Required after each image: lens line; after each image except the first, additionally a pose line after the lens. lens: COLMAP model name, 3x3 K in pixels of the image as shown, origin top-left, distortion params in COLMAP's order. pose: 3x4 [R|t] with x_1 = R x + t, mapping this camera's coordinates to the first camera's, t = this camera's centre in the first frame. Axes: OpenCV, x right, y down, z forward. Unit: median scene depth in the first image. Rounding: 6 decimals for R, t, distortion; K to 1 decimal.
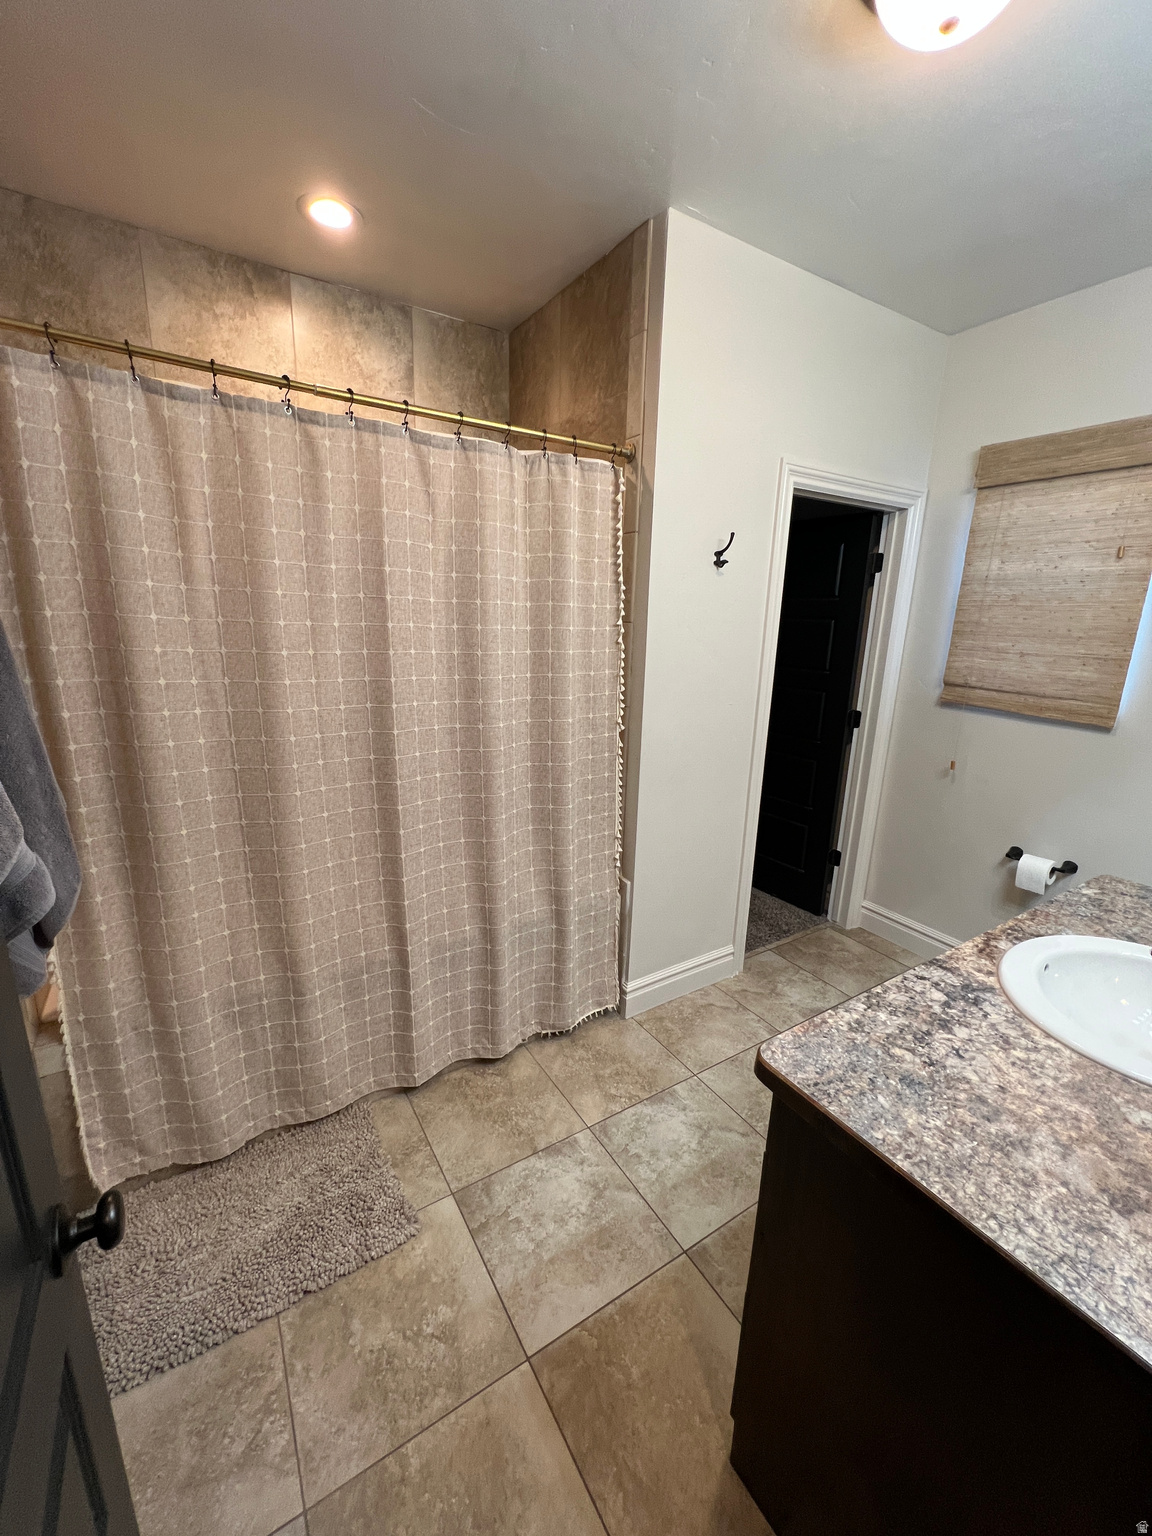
lens RADIAL K [[614.1, 0, 572.1], [0, 614.1, 768.4], [0, 0, 1]] dist [-0.000560, -0.000056]
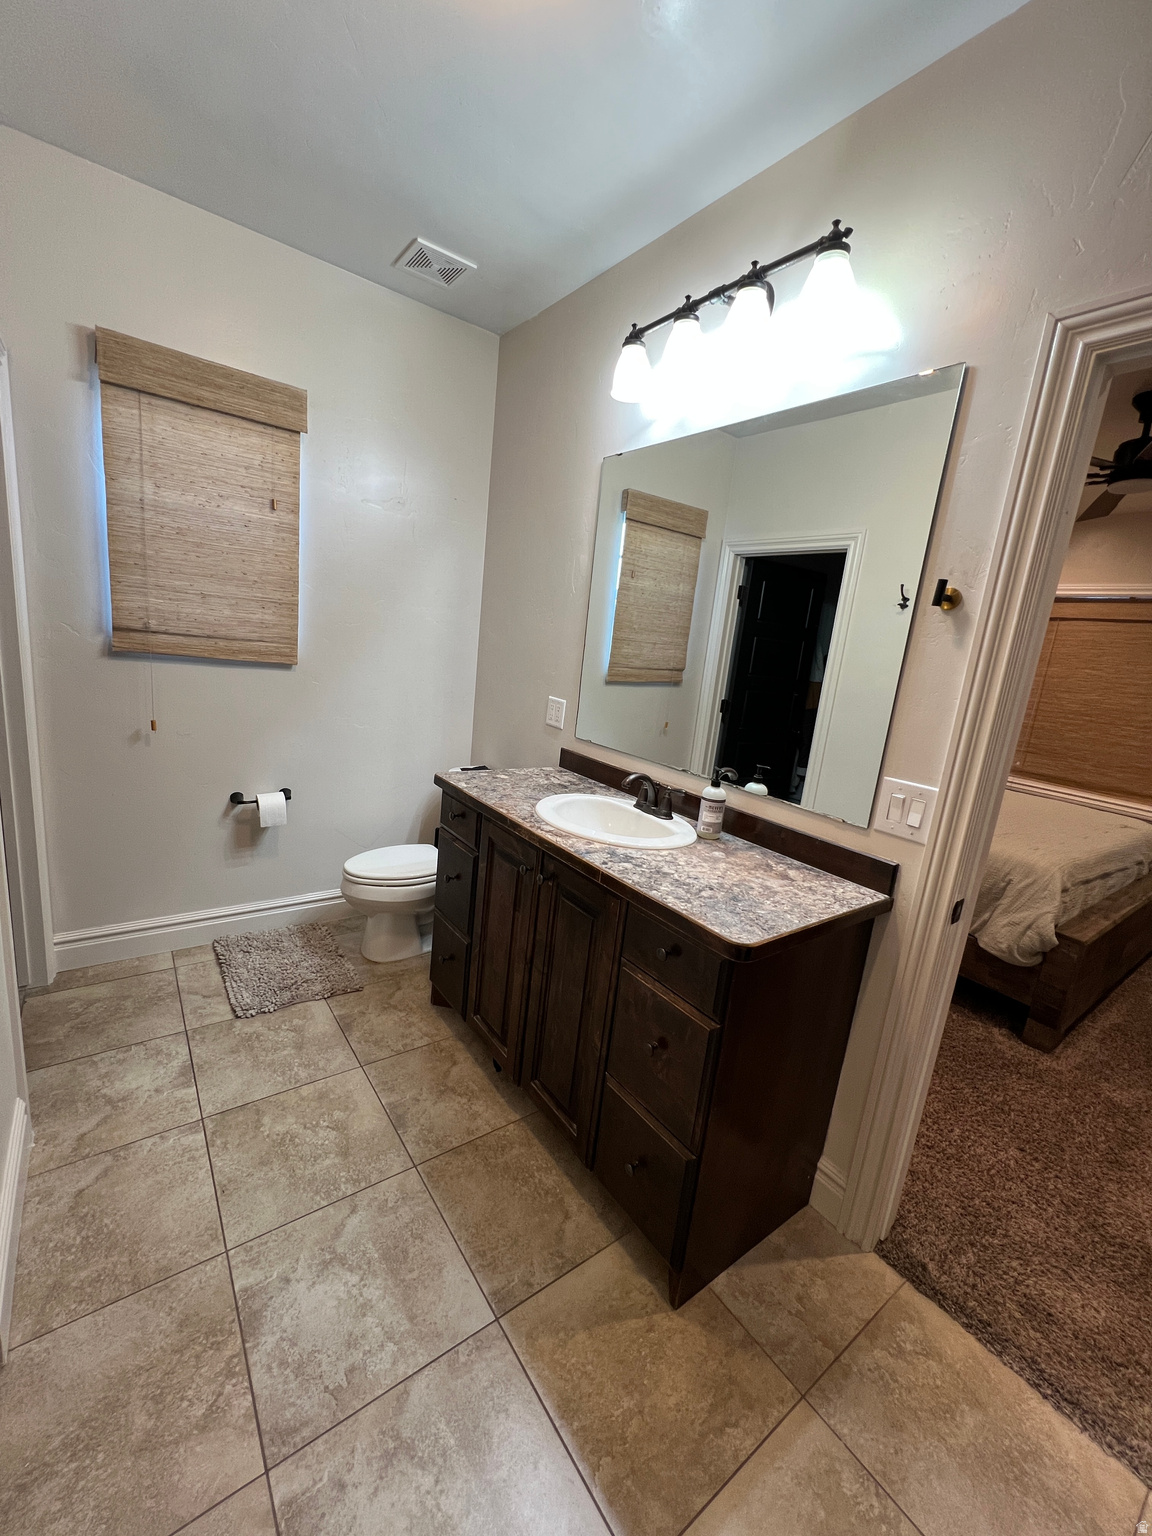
lens RADIAL K [[612.9, 0, 576.0], [0, 612.9, 768.0], [0, 0, 1]] dist [-0.000823, -0.000100]
pose [[-0.079172, -0.240764, 0.967349, -0.347926], [0.145942, 0.957140, 0.250167, -0.099815], [-0.986120, 0.160983, -0.040641, 0.615549]]
